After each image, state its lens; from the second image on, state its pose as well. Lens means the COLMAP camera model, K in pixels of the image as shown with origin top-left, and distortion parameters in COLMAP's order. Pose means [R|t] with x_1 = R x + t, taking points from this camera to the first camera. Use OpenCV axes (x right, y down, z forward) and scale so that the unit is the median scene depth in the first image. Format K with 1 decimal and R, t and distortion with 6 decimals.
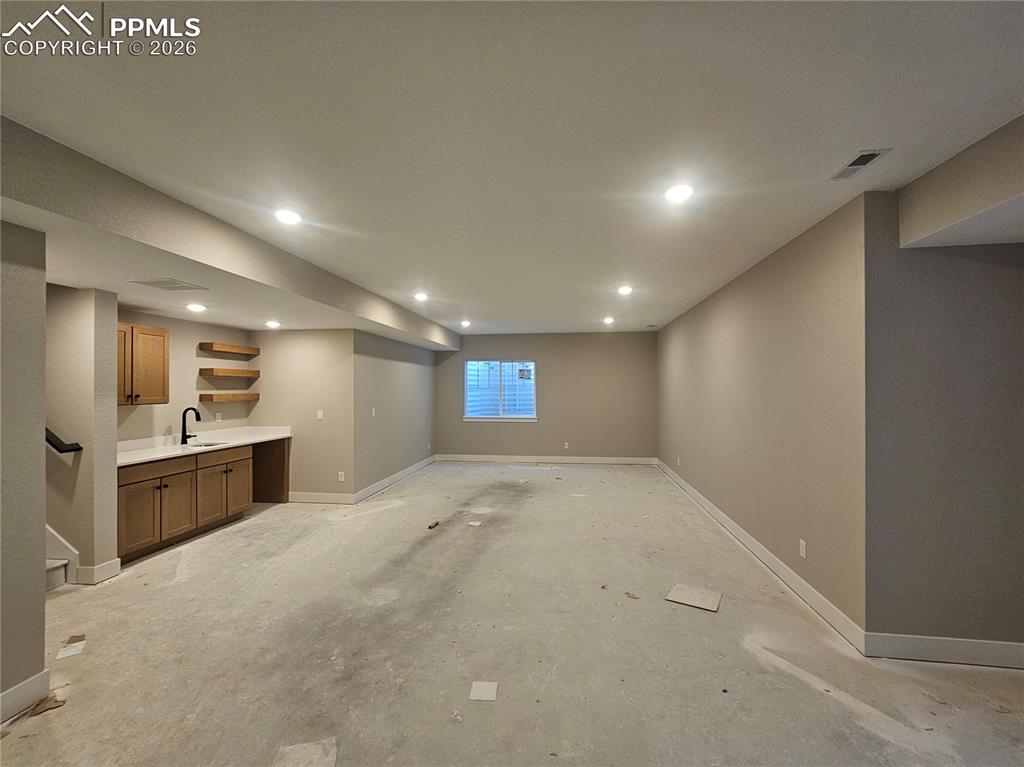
lens RADIAL K [[432.2, 0, 515.1], [0, 432.2, 384.0], [0, 0, 1]] dist [-0.010735, 0.007435]
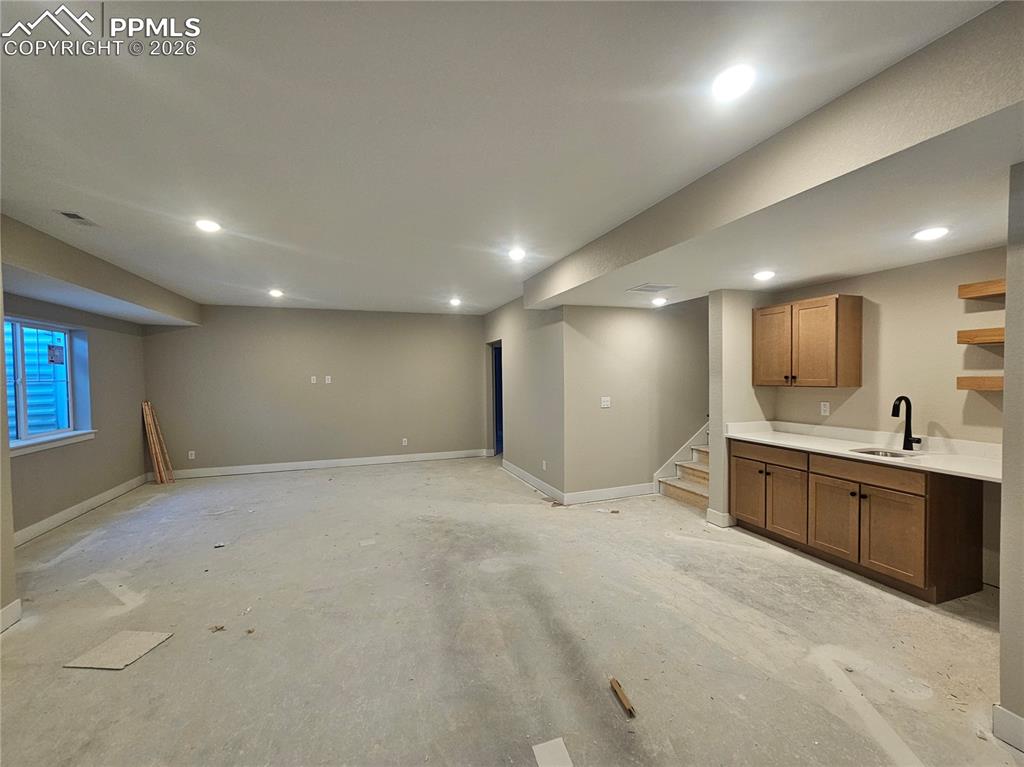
lens RADIAL K [[432.2, 0, 515.1], [0, 432.2, 384.0], [0, 0, 1]] dist [-0.010735, 0.007435]
pose [[-0.887213, 0.023619, -0.460754, 0.106960], [0.018350, 0.999705, 0.015911, 0.016191], [0.460994, 0.005661, -0.887385, 1.577433]]
